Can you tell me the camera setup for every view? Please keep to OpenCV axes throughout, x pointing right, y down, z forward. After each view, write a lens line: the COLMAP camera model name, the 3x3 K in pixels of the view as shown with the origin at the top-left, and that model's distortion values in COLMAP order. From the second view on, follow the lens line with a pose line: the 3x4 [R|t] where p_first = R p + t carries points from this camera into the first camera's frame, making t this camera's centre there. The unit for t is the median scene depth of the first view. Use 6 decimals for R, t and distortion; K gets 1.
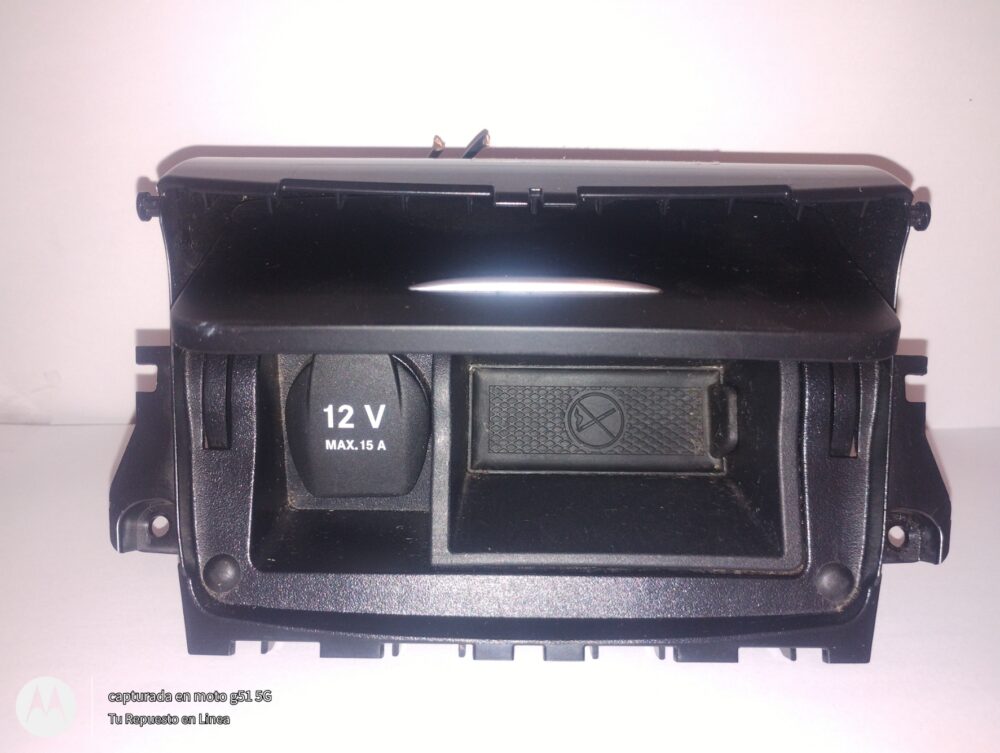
lens RADIAL K [[861.4, 0, 521.3], [0, 861.4, 376.9], [0, 0, 1]] dist [0.016055, -0.081062]
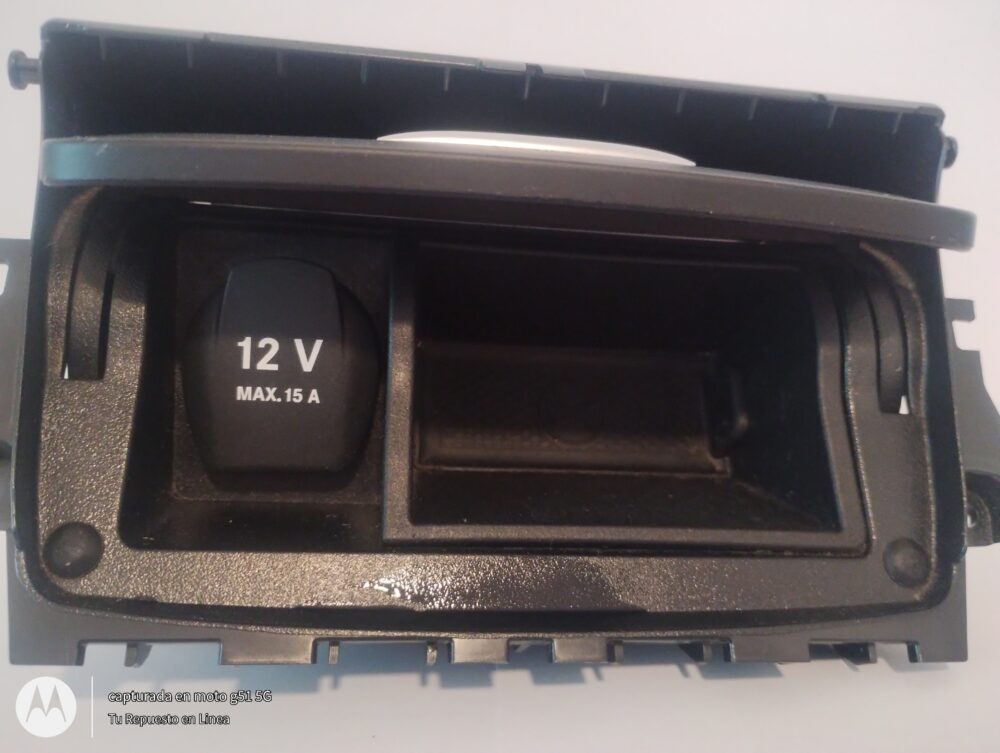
lens RADIAL K [[861.4, 0, 521.3], [0, 861.4, 376.9], [0, 0, 1]] dist [0.016055, -0.081062]
pose [[0.988880, 0.027158, 0.146212, -0.094930], [0.004589, 0.977143, -0.212535, 0.224212], [-0.148642, 0.210842, 0.966153, 0.250010]]
